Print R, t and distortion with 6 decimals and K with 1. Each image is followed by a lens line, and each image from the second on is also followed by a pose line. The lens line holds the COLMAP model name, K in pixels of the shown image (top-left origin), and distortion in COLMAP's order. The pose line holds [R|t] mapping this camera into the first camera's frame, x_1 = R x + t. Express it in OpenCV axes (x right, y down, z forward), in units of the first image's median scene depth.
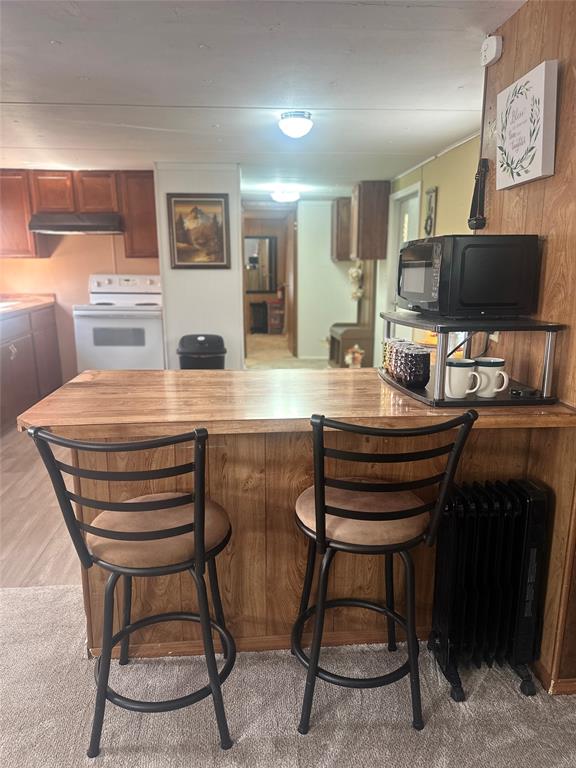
lens RADIAL K [[537.7, 0, 292.9], [0, 537.7, 390.3], [0, 0, 1]] dist [0.058259, -0.076200]
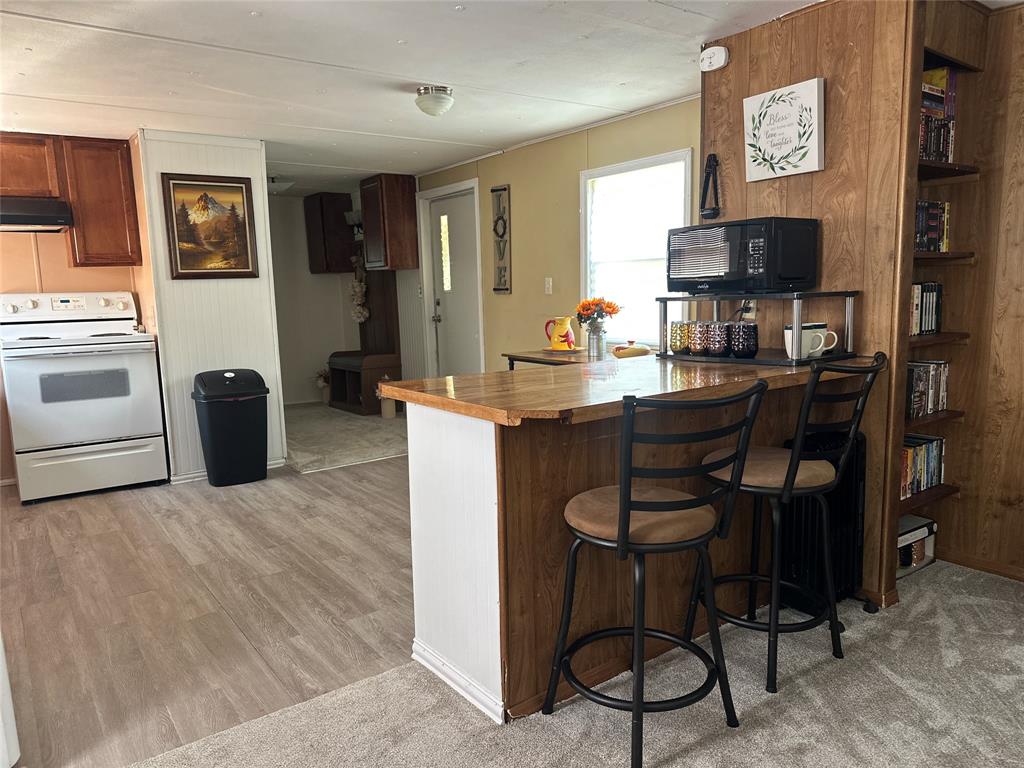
lens RADIAL K [[717.5, 0, 517.2], [0, 717.5, 388.9], [0, 0, 1]] dist [0.022568, -0.033054]
pose [[0.854624, -0.096270, 0.510245, -0.334044], [0.142631, 0.988387, -0.052414, 0.024736], [-0.499273, 0.117571, 0.858431, 0.008068]]
